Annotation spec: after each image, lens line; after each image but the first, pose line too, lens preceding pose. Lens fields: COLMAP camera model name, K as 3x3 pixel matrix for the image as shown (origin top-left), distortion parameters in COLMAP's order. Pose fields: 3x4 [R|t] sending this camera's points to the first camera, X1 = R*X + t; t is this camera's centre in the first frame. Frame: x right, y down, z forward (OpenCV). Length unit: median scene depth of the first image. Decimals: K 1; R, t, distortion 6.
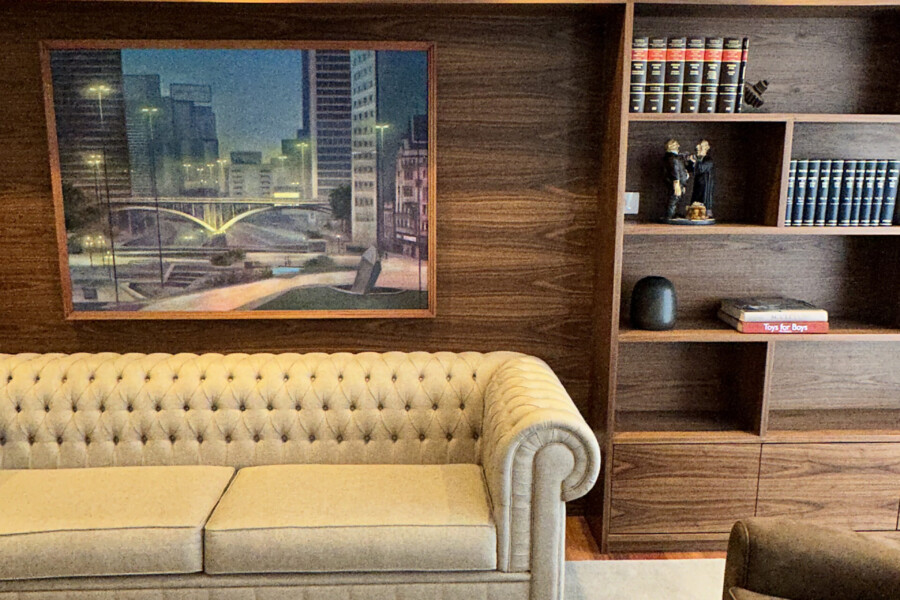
lens RADIAL K [[770.5, 0, 437.9], [0, 770.5, 298.3], [0, 0, 1]] dist [0.000151, -0.000673]
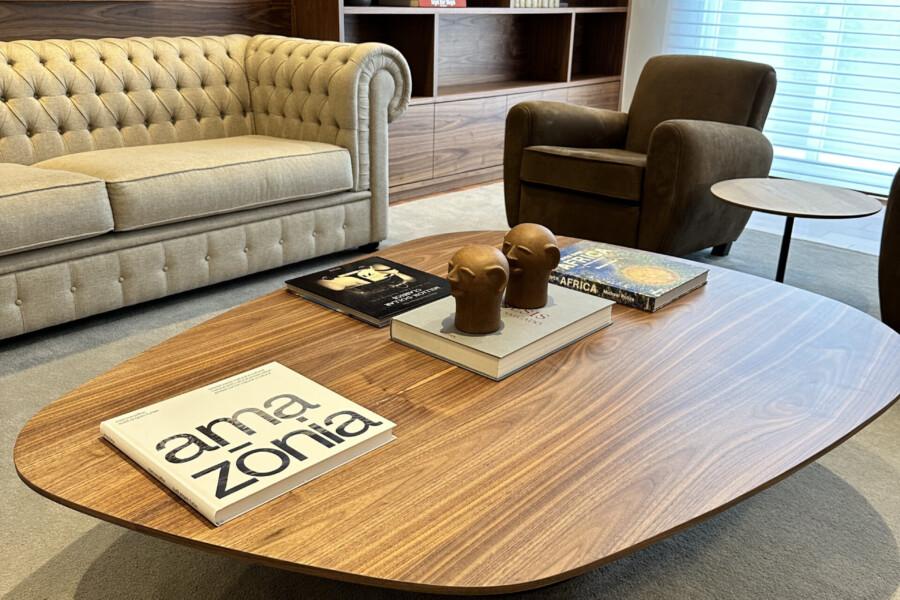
lens RADIAL K [[838.9, 0, 450.0], [0, 838.9, 300.0], [0, 0, 1]] dist [0.144892, -0.313019]
pose [[0.684278, -0.233304, 0.690893, -0.588298], [0.114680, 0.970079, 0.213999, 0.204538], [-0.720148, -0.067203, 0.690559, -0.000404]]
